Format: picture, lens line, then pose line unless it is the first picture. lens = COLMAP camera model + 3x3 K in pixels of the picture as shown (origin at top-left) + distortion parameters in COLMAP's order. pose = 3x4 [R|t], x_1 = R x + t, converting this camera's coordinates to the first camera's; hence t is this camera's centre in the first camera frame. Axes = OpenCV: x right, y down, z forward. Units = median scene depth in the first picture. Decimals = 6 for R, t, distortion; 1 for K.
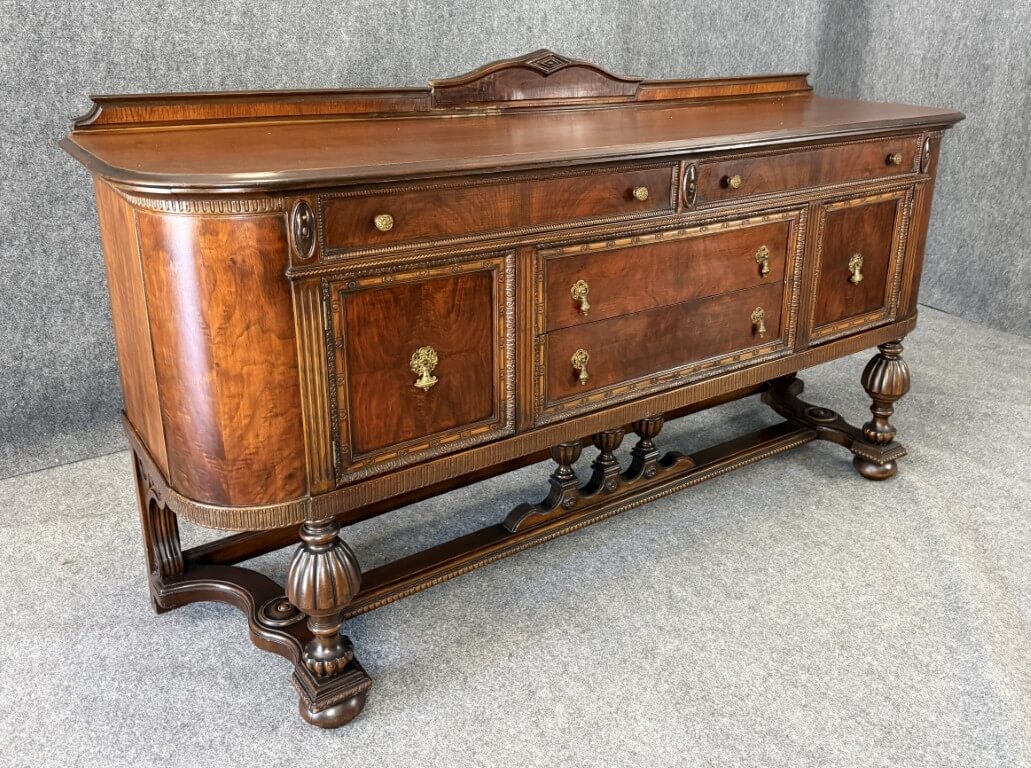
lens RADIAL K [[885.1, 0, 548.7], [0, 885.1, 309.8], [0, 0, 1]] dist [0.104341, -0.183803]
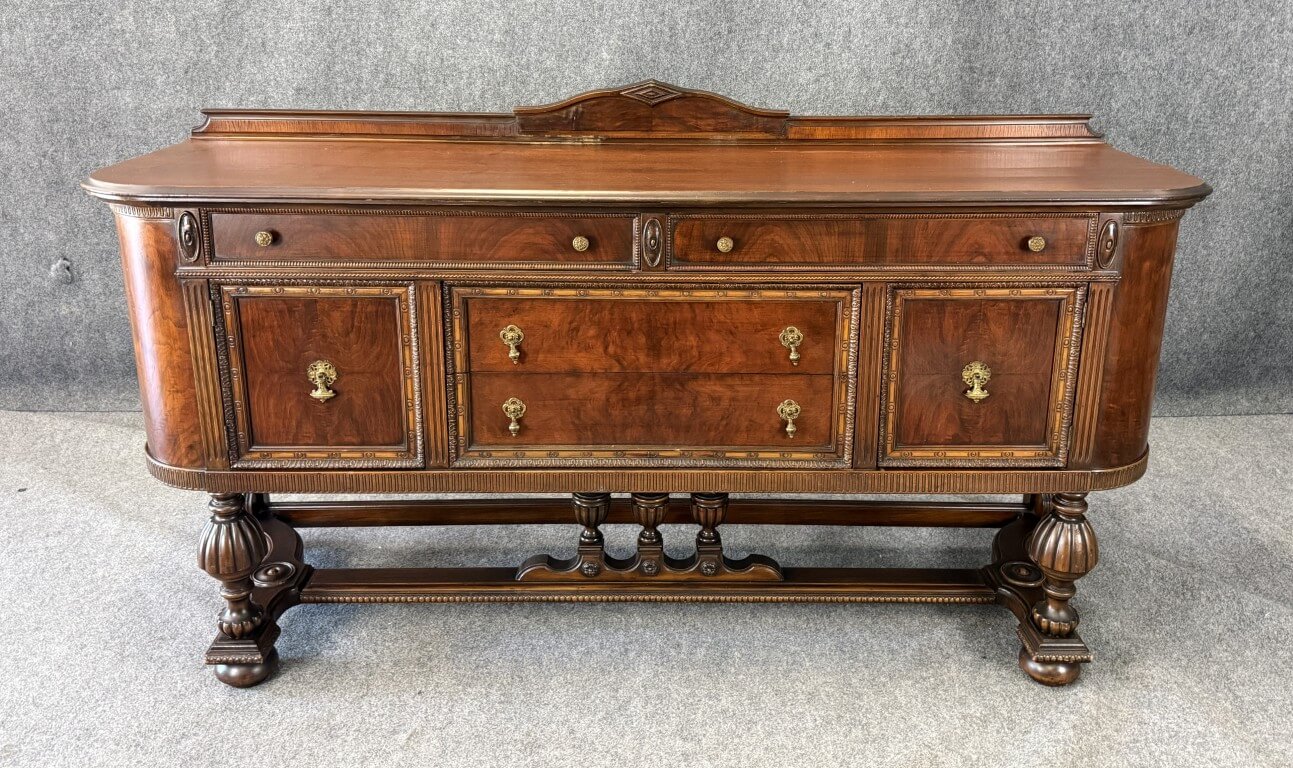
lens RADIAL K [[1009.7, 0, 664.2], [0, 1009.7, 279.7], [0, 0, 1]] dist [0.120423, -0.200380]
pose [[0.821906, 0.145456, -0.550739, 0.691828], [-0.172491, 0.985007, 0.002731, -0.102498], [0.542879, 0.092753, 0.834673, 0.163210]]
